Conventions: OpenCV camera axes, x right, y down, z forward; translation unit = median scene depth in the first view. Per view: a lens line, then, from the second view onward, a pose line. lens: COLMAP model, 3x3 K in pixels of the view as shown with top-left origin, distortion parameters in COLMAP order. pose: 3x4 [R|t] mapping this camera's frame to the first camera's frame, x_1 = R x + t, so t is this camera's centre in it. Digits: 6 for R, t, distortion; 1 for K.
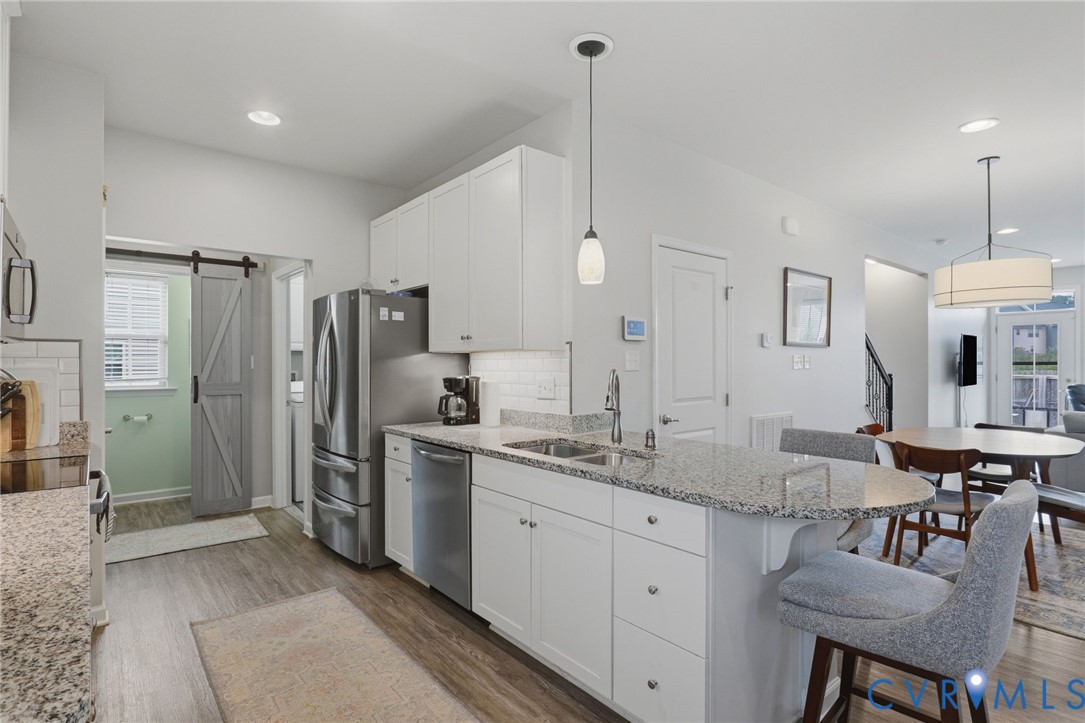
lens RADIAL K [[548.0, 0, 542.5], [0, 548.0, 361.5], [0, 0, 1]] dist [-0.031945, 0.016727]
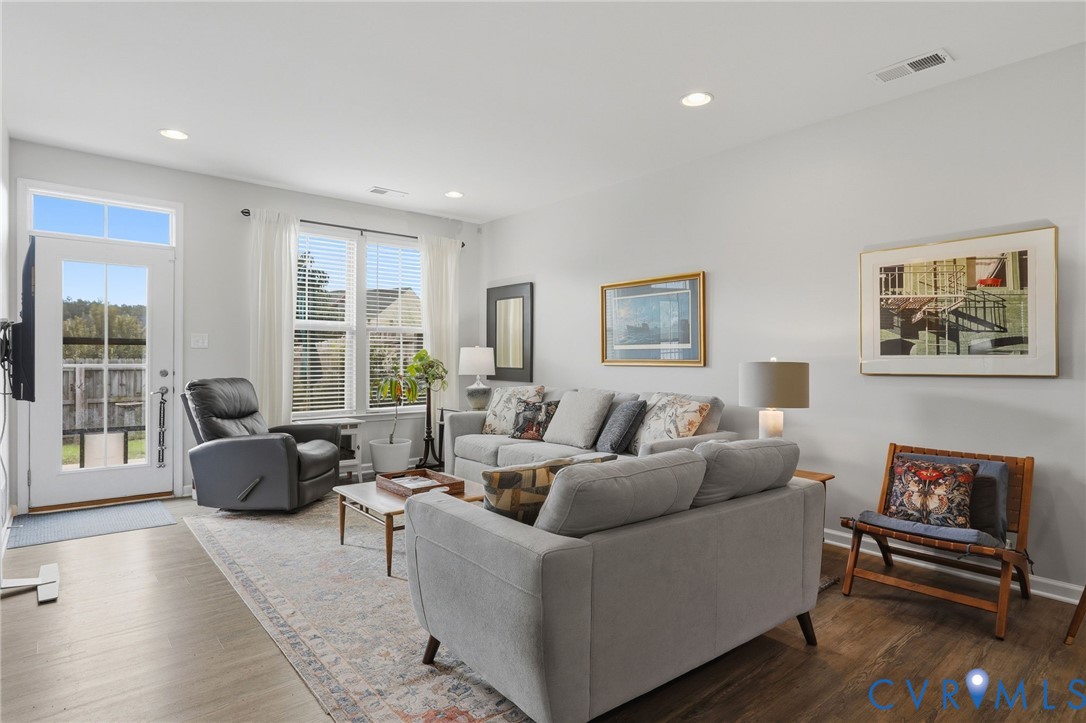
lens RADIAL K [[580.3, 0, 539.9], [0, 580.3, 359.4], [0, 0, 1]] dist [-0.004680, 0.000126]
pose [[-0.005935, -0.001369, 0.999981, 0.794581], [-0.010238, 0.999947, 0.001308, 0.033477], [-0.999930, -0.010230, -0.005949, 1.284453]]
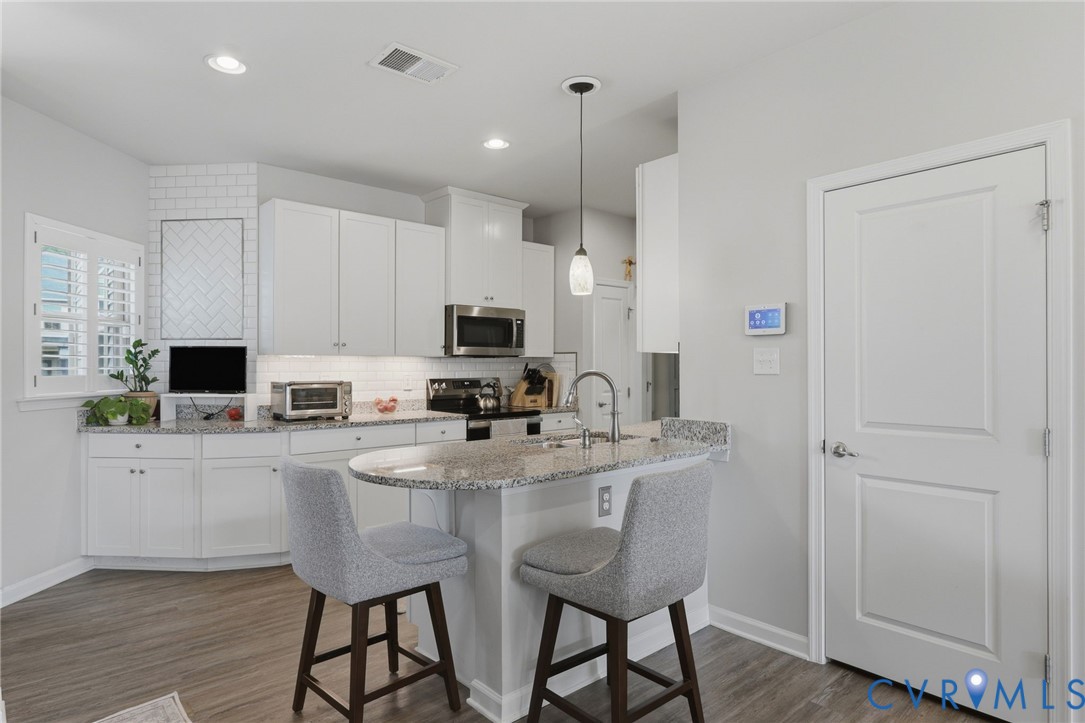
lens RADIAL K [[619.6, 0, 542.5], [0, 619.6, 361.5], [0, 0, 1]] dist [-0.006402, 0.000211]
pose [[0.029776, -0.005474, -0.999542, 0.857399], [0.002924, 0.999981, -0.005389, 0.002295], [0.999552, -0.002763, 0.029791, 0.547041]]
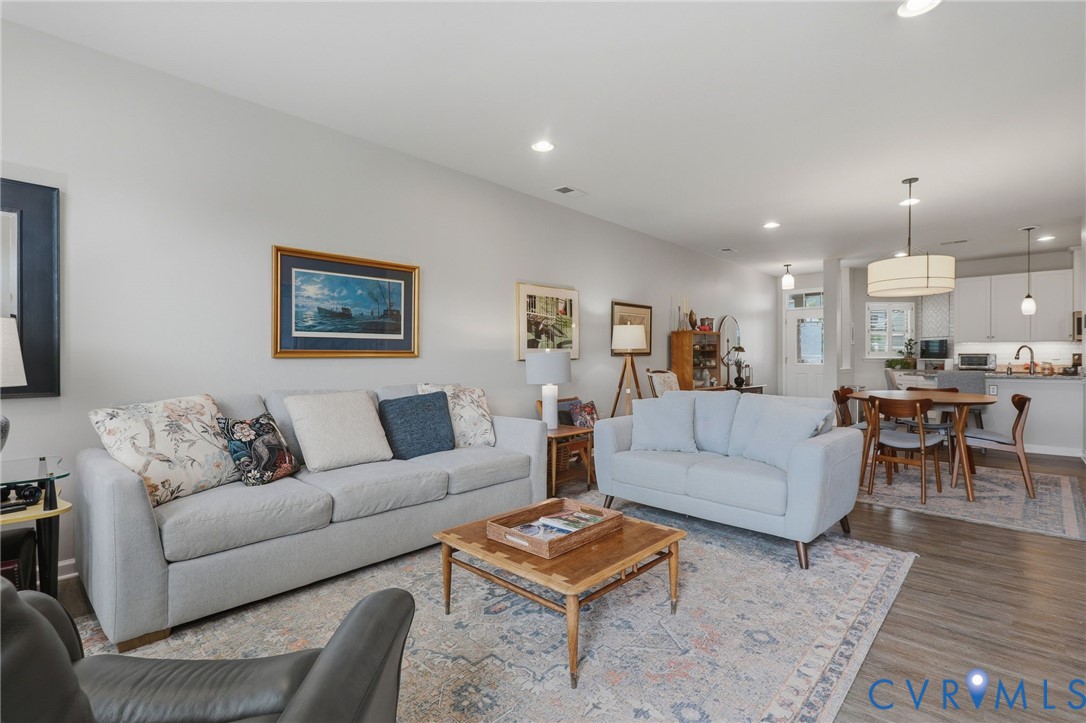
lens RADIAL K [[512.2, 0, 539.9], [0, 512.2, 358.8], [0, 0, 1]] dist [-0.002966, 0.004027]
pose [[-0.991167, 0.001551, -0.132610, 1.791818], [0.001642, 0.999998, -0.000580, 0.049450], [0.132609, -0.000793, -0.991168, 2.013767]]
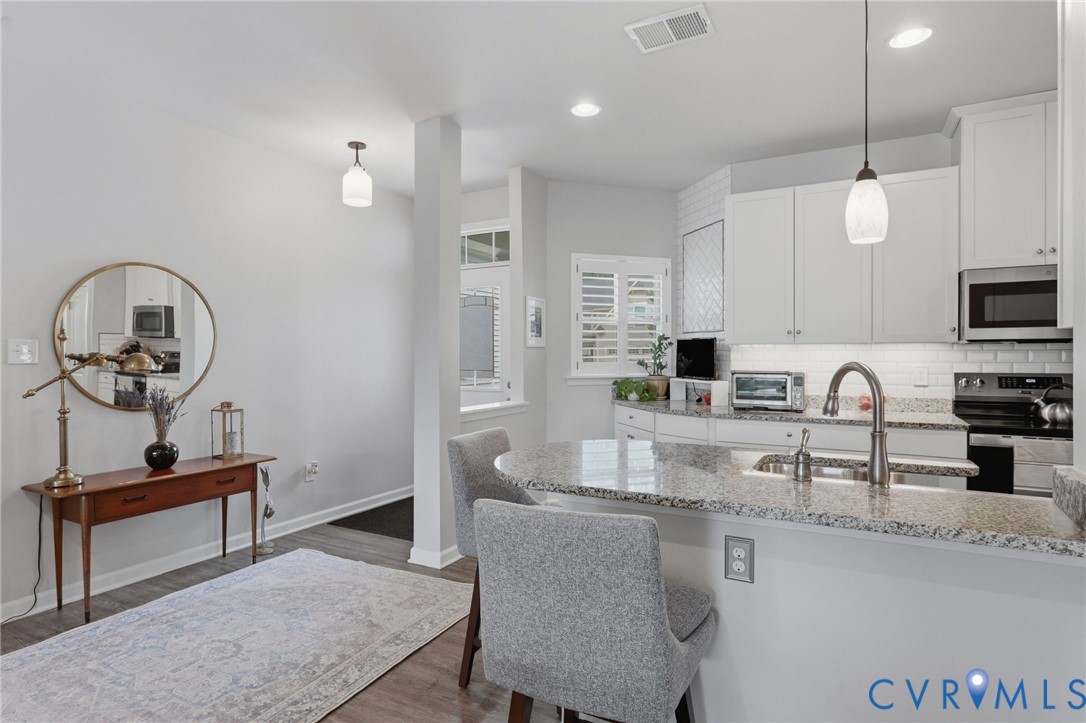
lens RADIAL K [[580.3, 0, 539.9], [0, 580.3, 359.4], [0, 0, 1]] dist [-0.004680, 0.000126]
pose [[-0.930273, 0.004323, -0.366843, 0.479339], [0.002774, 0.999985, 0.004750, 0.004024], [0.366858, 0.003401, -0.930271, 0.965112]]
